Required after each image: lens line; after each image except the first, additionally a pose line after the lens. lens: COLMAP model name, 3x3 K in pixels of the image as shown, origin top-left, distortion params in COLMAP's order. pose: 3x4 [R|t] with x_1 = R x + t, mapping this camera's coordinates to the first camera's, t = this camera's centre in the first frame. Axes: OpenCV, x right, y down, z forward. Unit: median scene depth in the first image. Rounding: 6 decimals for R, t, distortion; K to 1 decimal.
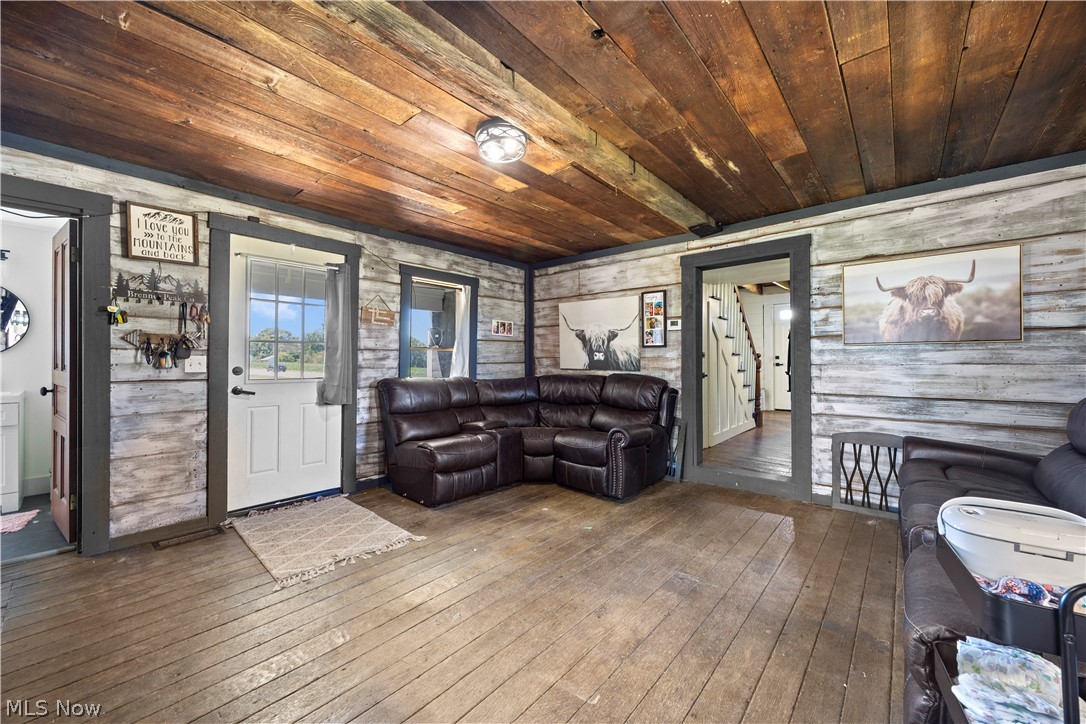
lens RADIAL K [[416.2, 0, 543.1], [0, 416.2, 356.7], [0, 0, 1]] dist [-0.001596, -0.000178]
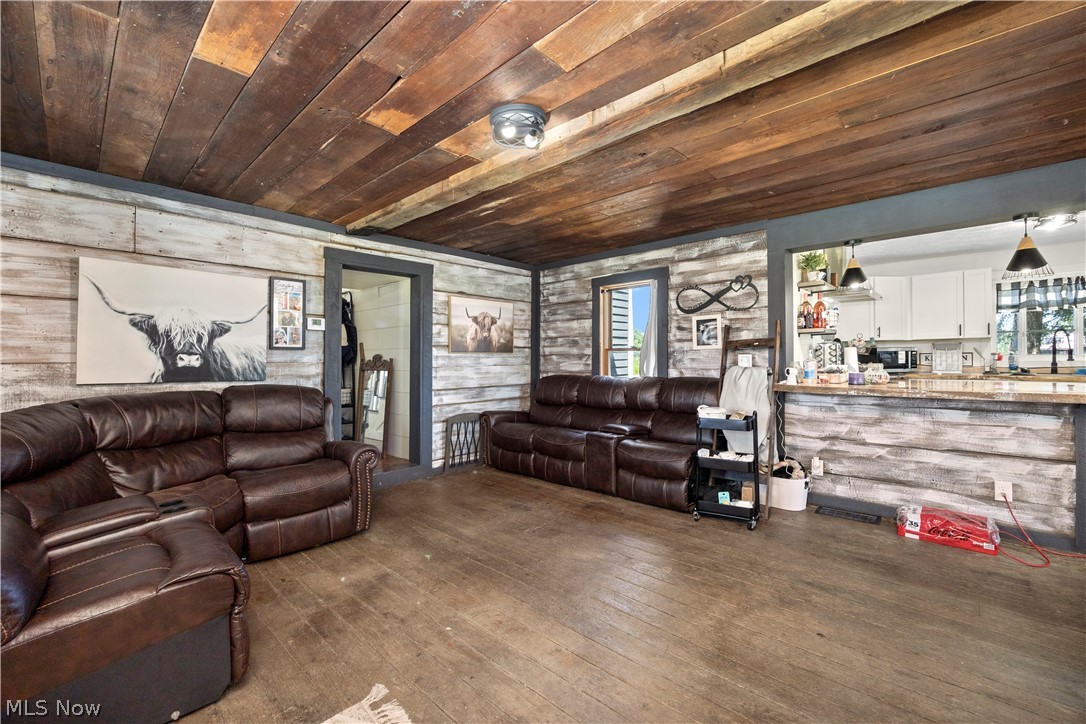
lens RADIAL K [[450.2, 0, 542.5], [0, 450.2, 354.5], [0, 0, 1]] dist [-0.001858, -0.000156]
pose [[0.033101, 0.013675, 0.999358, -0.734627], [-0.001189, 0.999906, -0.013643, -0.002255], [-0.999451, -0.000737, 0.033114, 0.628040]]
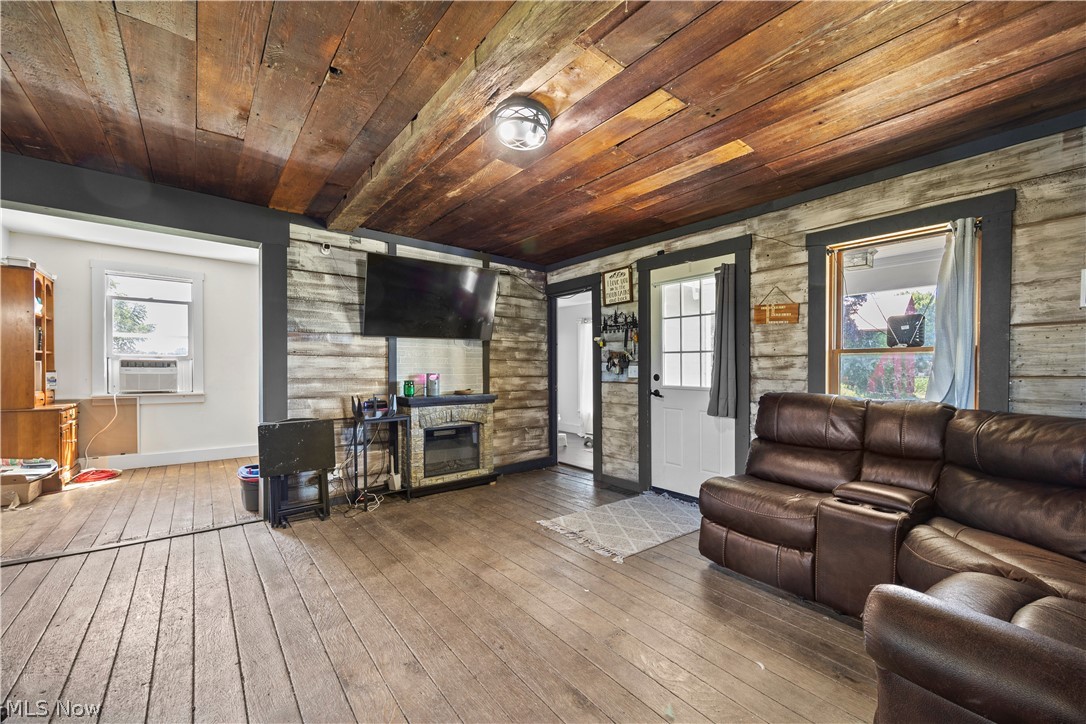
lens RADIAL K [[423.1, 0, 544.5], [0, 423.1, 370.1], [0, 0, 1]] dist [0.000561, -0.000719]
pose [[-0.165936, 0.002198, -0.986134, 0.545898], [0.004391, 0.999989, 0.001490, 0.008064], [0.986127, -0.004083, -0.165944, 0.820192]]
